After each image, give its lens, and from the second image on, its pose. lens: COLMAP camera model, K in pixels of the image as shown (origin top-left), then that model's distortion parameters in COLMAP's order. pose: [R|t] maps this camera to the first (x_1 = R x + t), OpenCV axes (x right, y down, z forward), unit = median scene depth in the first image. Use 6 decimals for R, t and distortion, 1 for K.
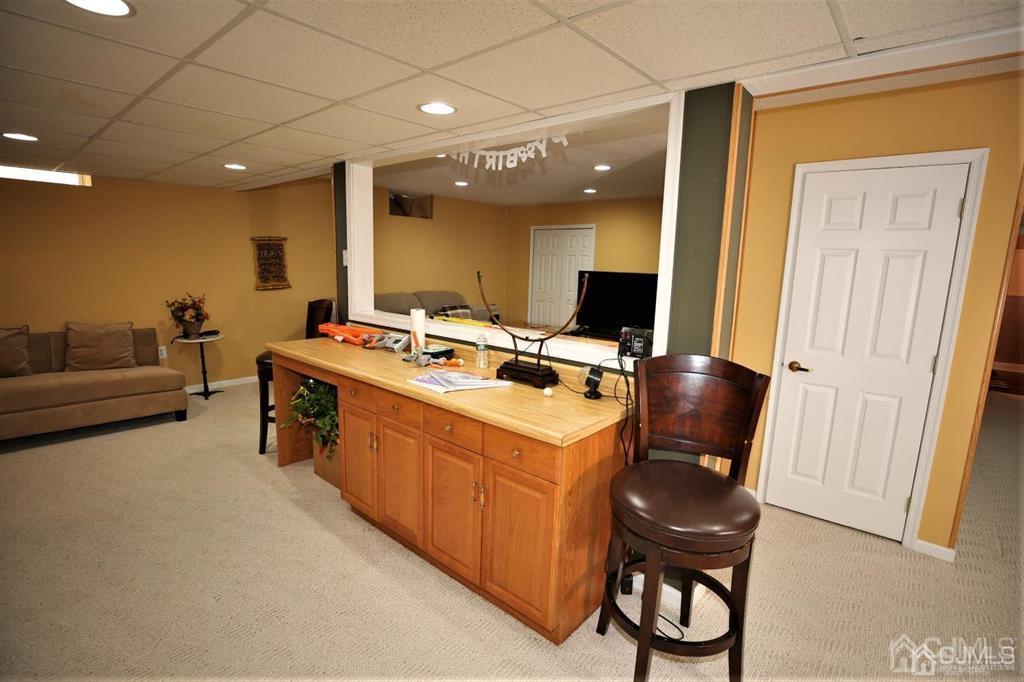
lens RADIAL K [[488.7, 0, 512.0], [0, 488.7, 341.0], [0, 0, 1]] dist [0.000698, 0.000027]
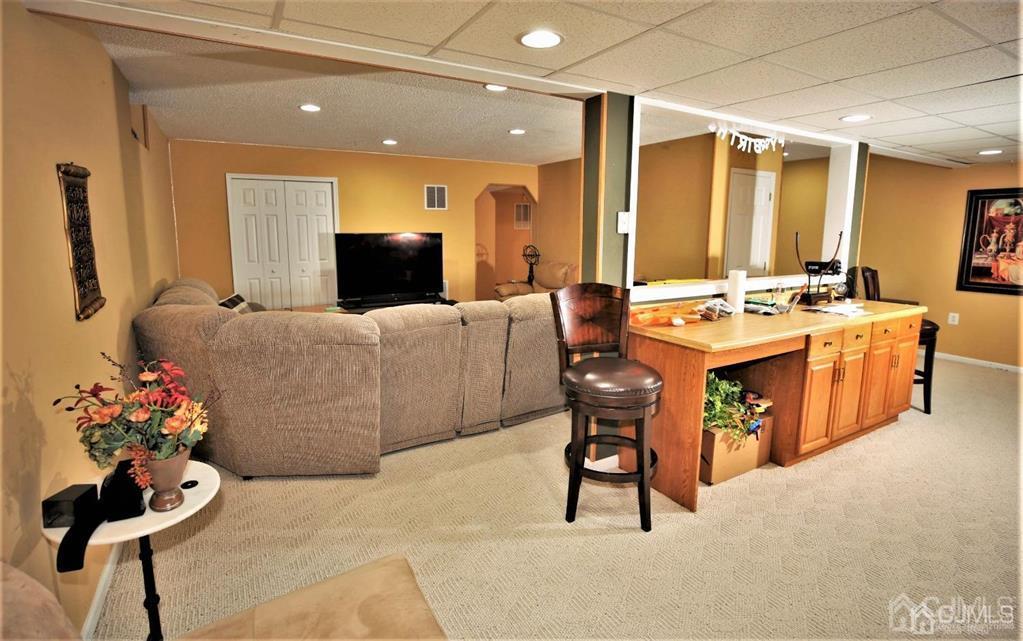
lens RADIAL K [[485.2, 0, 507.8], [0, 485.2, 295.3], [0, 0, 1]] dist [-0.002946, -0.000229]
pose [[0.315741, -0.157056, 0.935757, -1.423274], [0.153646, 0.981653, 0.112917, -0.221534], [-0.936323, 0.108123, 0.334079, 1.184885]]
